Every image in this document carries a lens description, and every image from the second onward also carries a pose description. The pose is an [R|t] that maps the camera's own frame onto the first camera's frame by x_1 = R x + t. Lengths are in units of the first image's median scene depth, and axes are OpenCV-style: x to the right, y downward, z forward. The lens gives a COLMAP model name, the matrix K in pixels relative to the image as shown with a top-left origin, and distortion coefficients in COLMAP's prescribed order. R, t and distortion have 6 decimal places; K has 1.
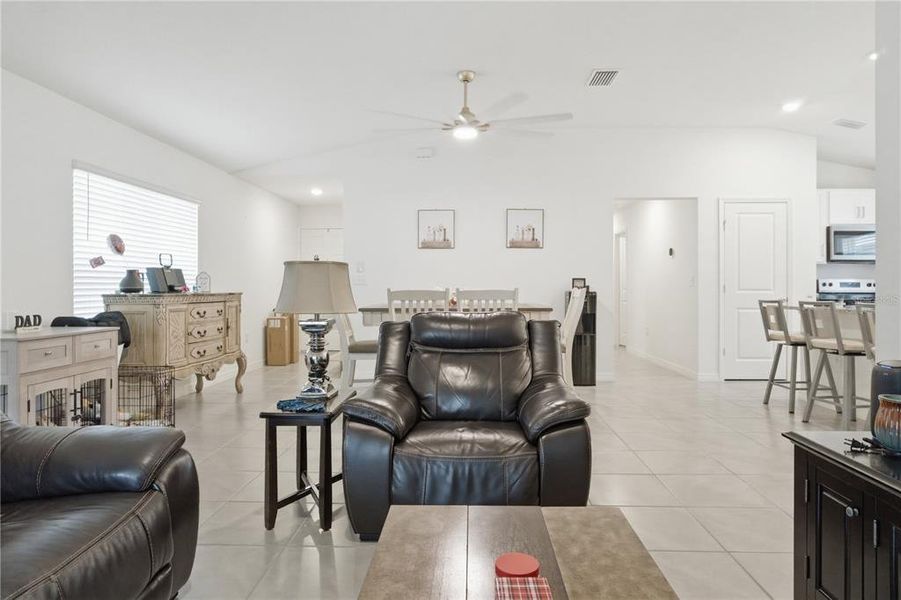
lens RADIAL K [[549.4, 0, 469.0], [0, 549.4, 286.1], [0, 0, 1]] dist [-0.006385, 0.000291]
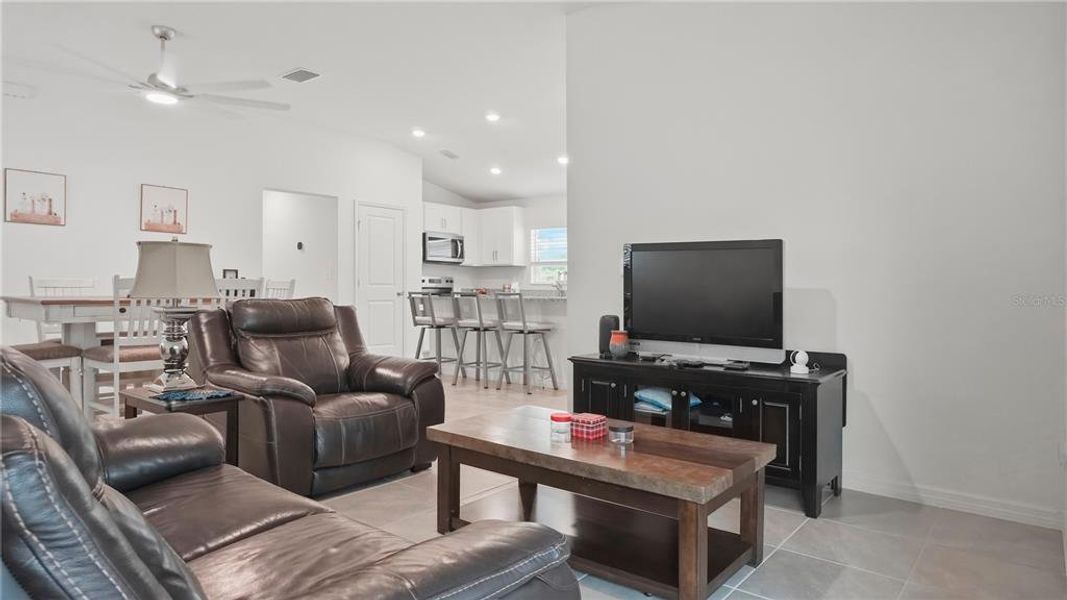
lens RADIAL K [[628.2, 0, 527.5], [0, 628.2, 297.7], [0, 0, 1]] dist [0.000509, 0.002639]
pose [[0.625619, -0.004661, 0.780115, -0.391531], [-0.014176, 0.999749, 0.017342, 0.009758], [-0.780000, -0.021909, 0.625396, -0.071692]]
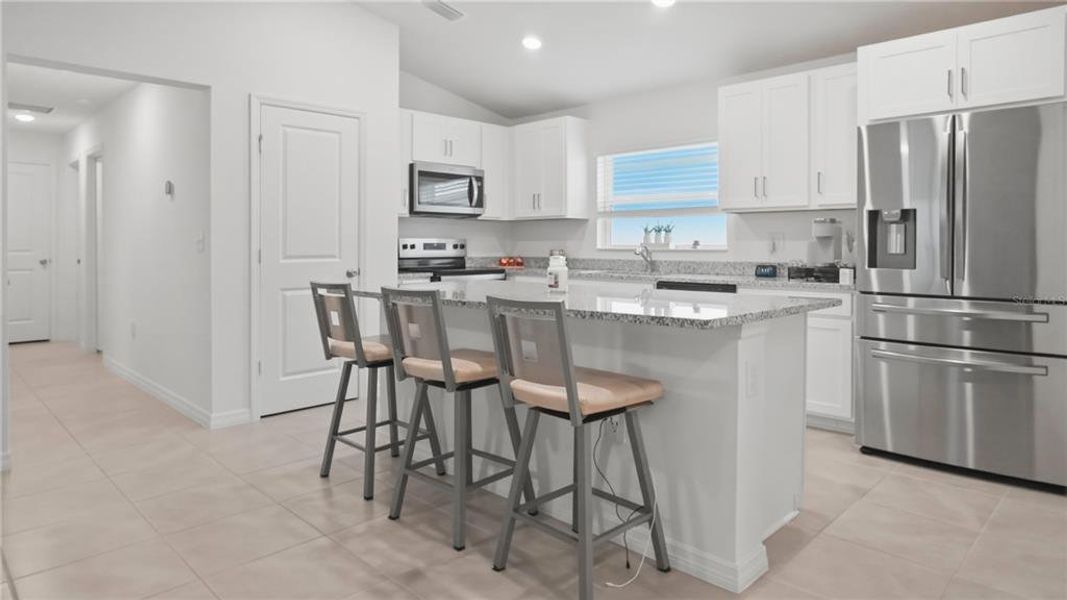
lens RADIAL K [[644.3, 0, 531.9], [0, 644.3, 260.7], [0, 0, 1]] dist [-0.052517, 0.059293]
pose [[0.702829, -0.017672, 0.711139, 0.242511], [-0.007279, 0.999460, 0.032030, -0.016945], [-0.711322, -0.027688, 0.702321, 0.421991]]
